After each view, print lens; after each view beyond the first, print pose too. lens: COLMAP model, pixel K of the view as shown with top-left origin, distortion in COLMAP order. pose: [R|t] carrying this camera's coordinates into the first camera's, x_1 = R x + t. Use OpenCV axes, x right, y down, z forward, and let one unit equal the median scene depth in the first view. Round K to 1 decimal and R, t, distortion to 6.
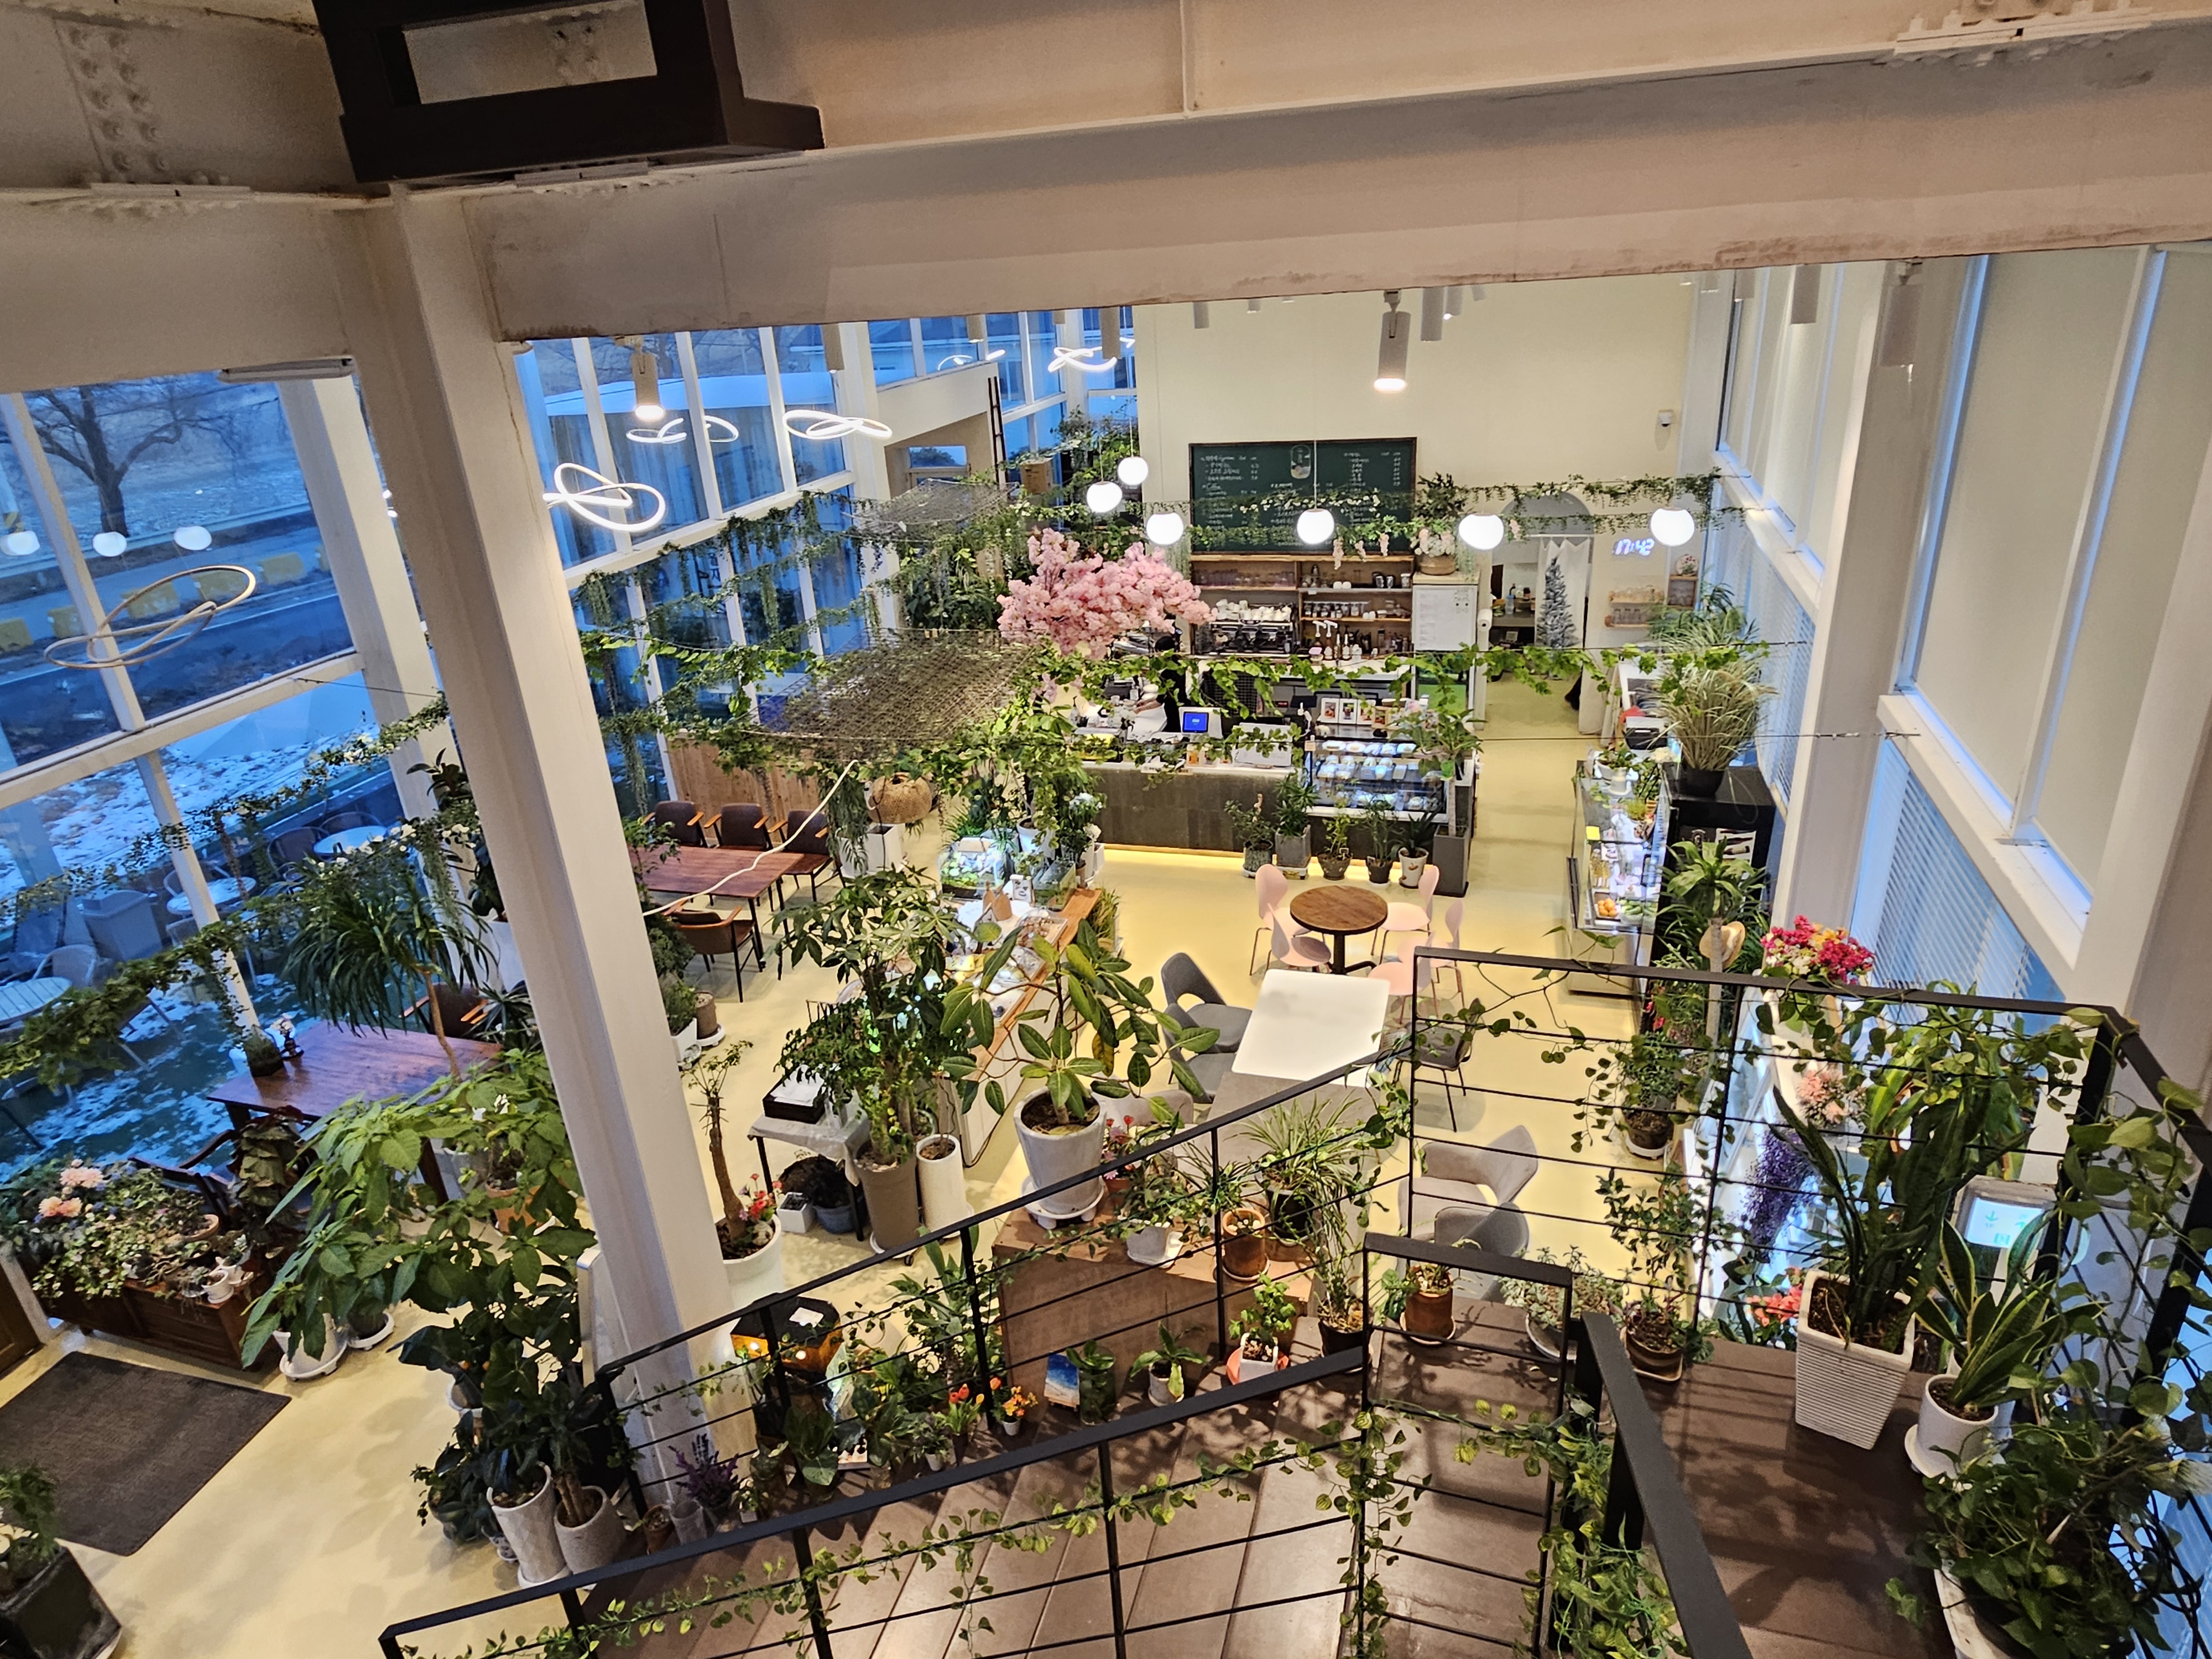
lens RADIAL K [[1296.8, 0, 1107.3], [0, 1296.8, 803.4], [0, 0, 1]] dist [0.000565, -0.001669]
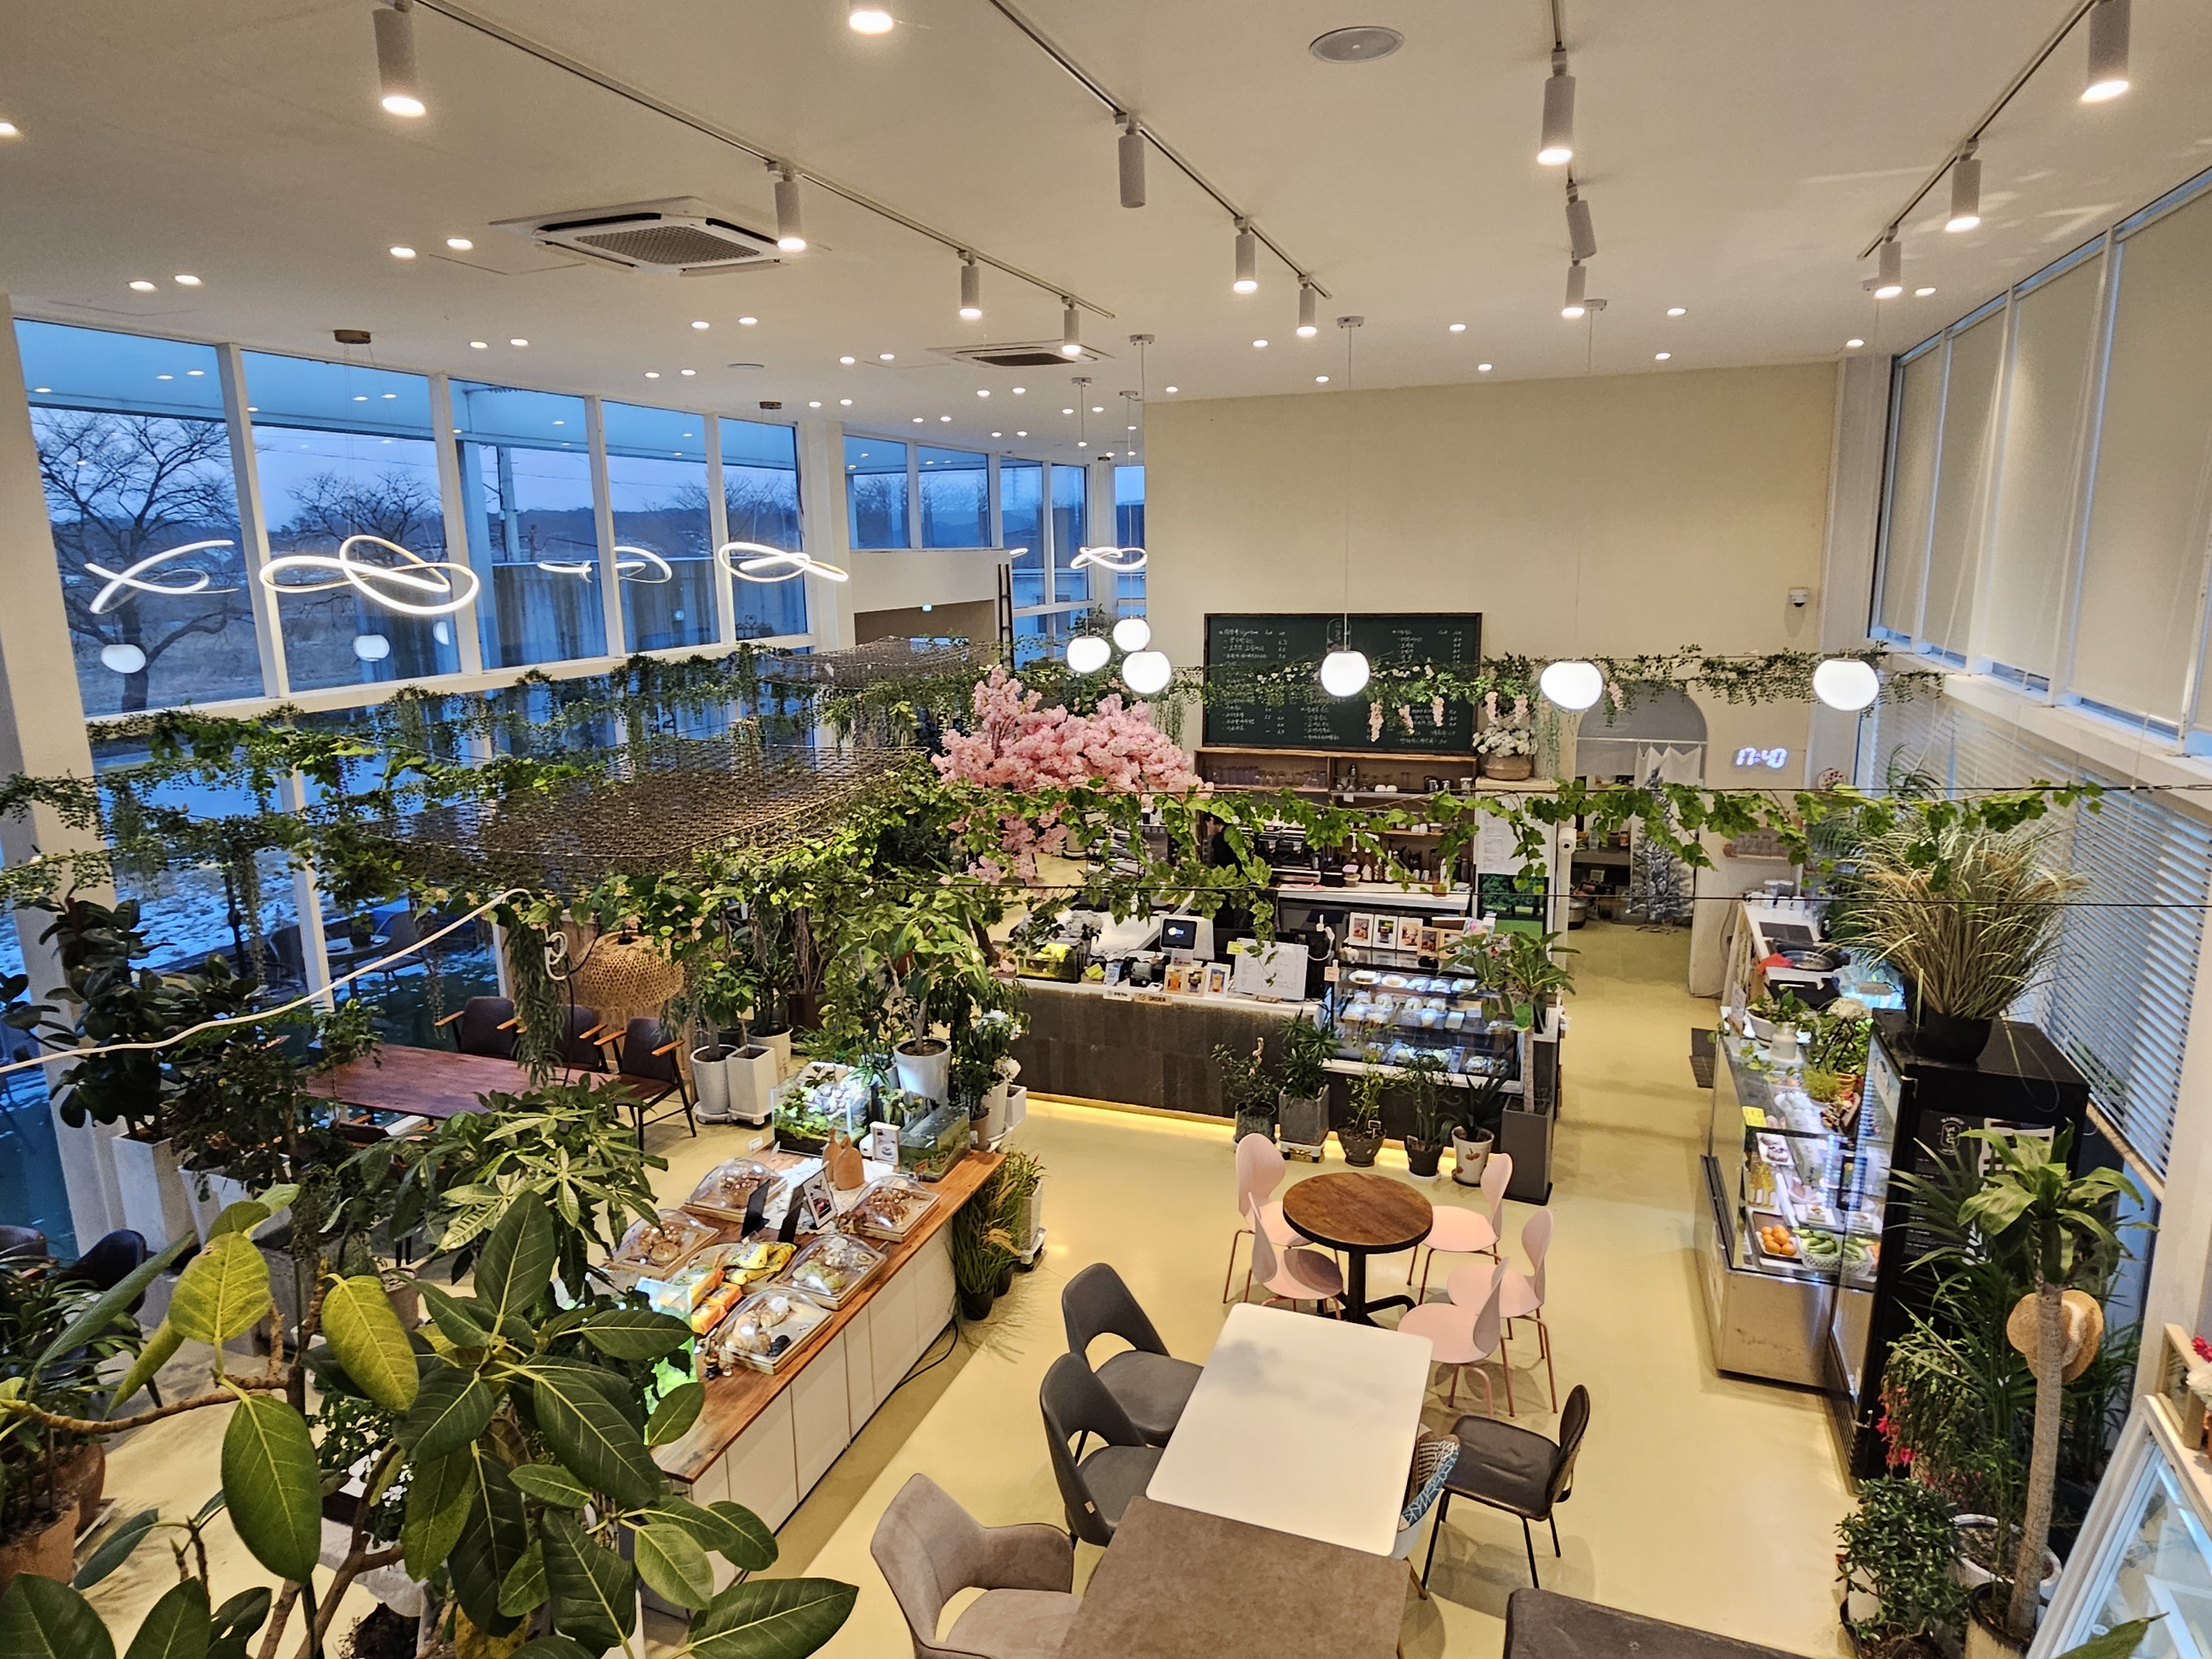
lens RADIAL K [[1296.8, 0, 1107.3], [0, 1296.8, 803.4], [0, 0, 1]] dist [0.000565, -0.001669]
pose [[0.997085, 0.058612, -0.048851, 0.061088], [-0.067387, 0.976751, -0.203509, 0.019076], [0.035787, 0.206207, 0.977854, 0.263419]]
